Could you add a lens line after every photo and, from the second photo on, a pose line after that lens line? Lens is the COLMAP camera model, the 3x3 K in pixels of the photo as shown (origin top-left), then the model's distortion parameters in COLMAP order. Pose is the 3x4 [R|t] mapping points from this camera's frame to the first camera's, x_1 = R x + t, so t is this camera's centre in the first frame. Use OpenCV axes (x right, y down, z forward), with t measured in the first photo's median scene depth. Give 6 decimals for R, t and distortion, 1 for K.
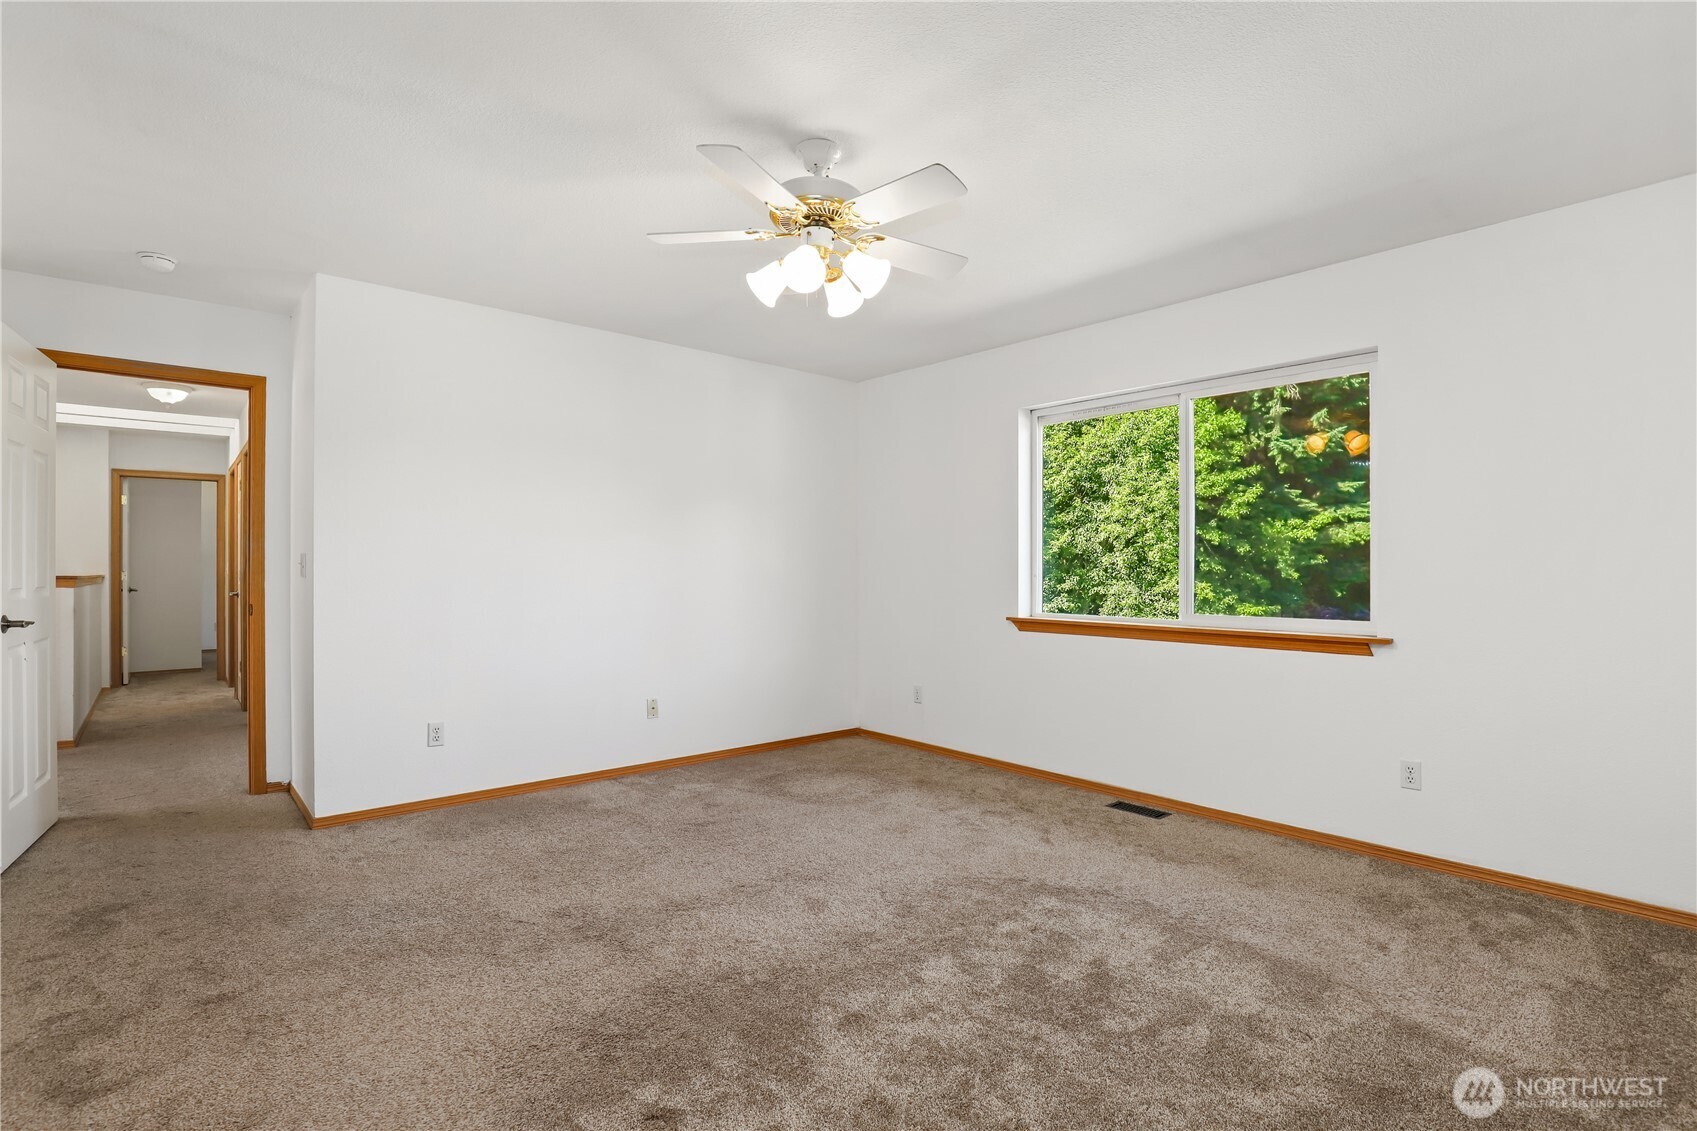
lens RADIAL K [[797.1, 0, 870.7], [0, 797.1, 578.9], [0, 0, 1]] dist [0.001858, 0.001377]
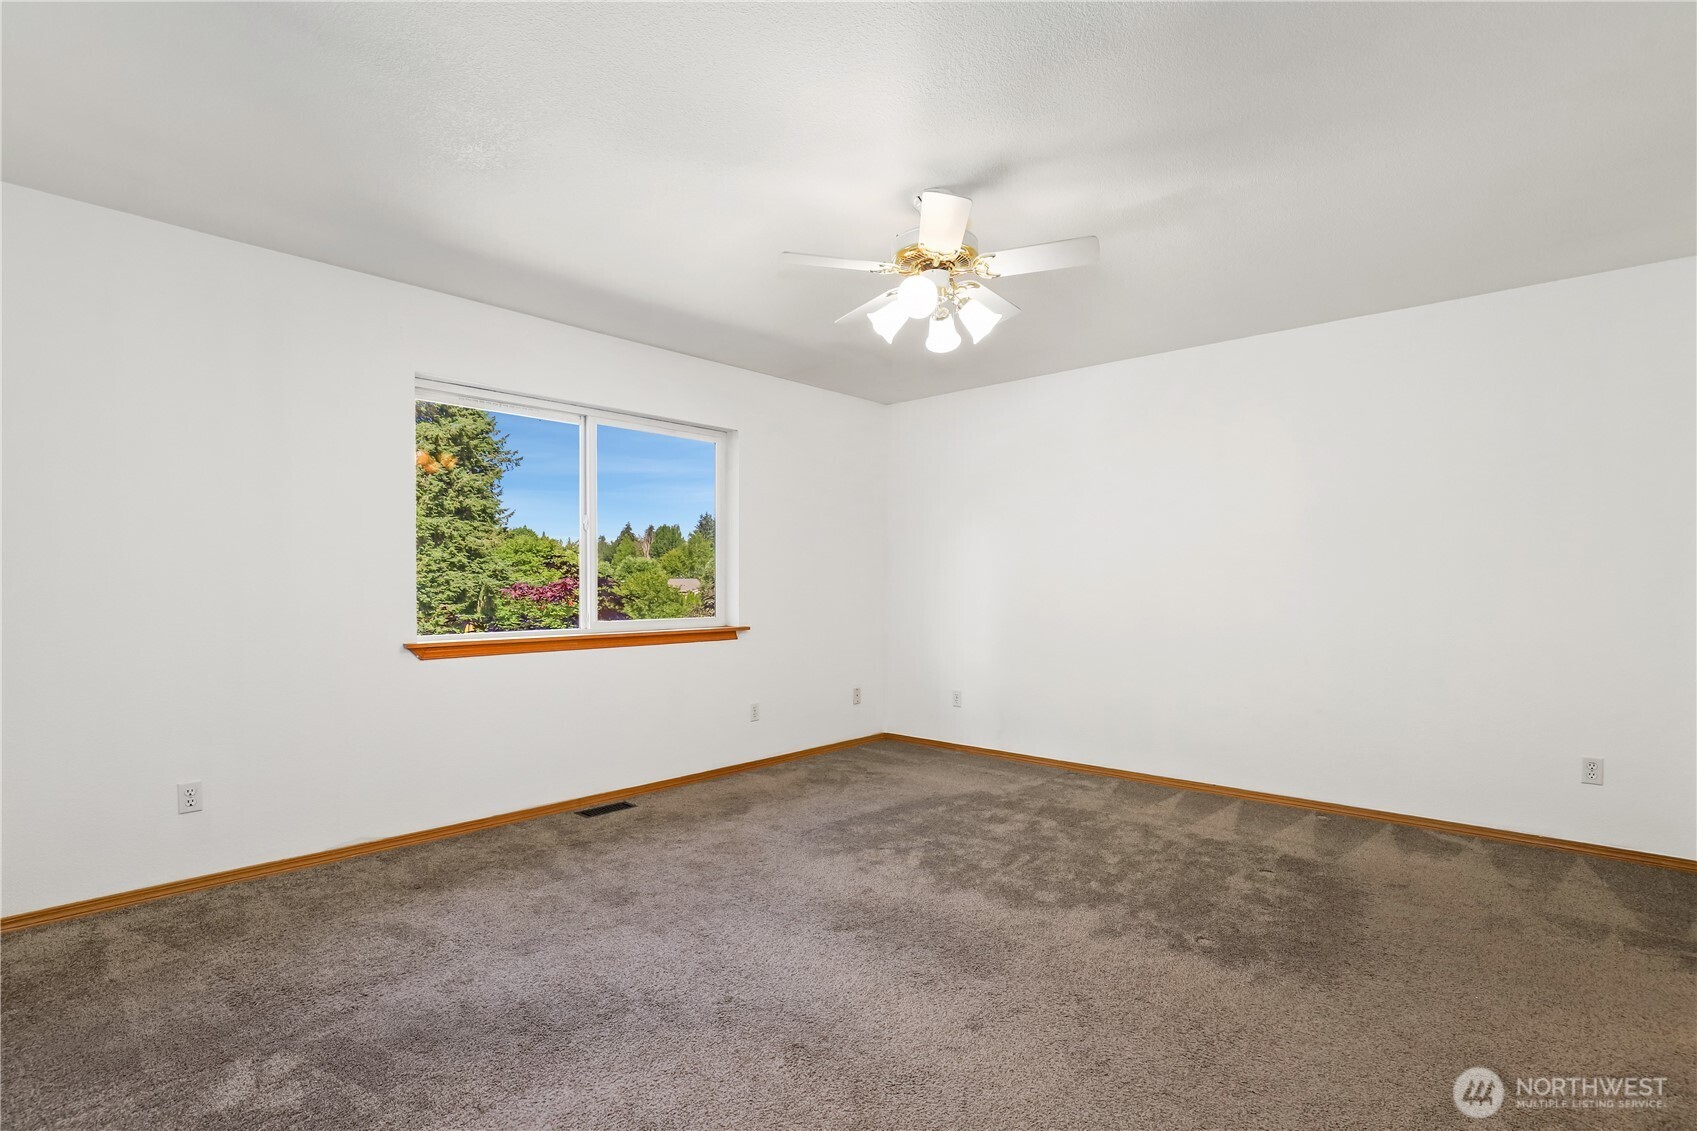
lens RADIAL K [[797.1, 0, 870.7], [0, 797.1, 578.9], [0, 0, 1]] dist [0.001858, 0.001377]
pose [[-0.088461, -0.007193, 0.996054, -0.769612], [0.003981, 0.999963, 0.007574, -0.023116], [-0.996072, 0.004635, -0.088429, 0.768641]]
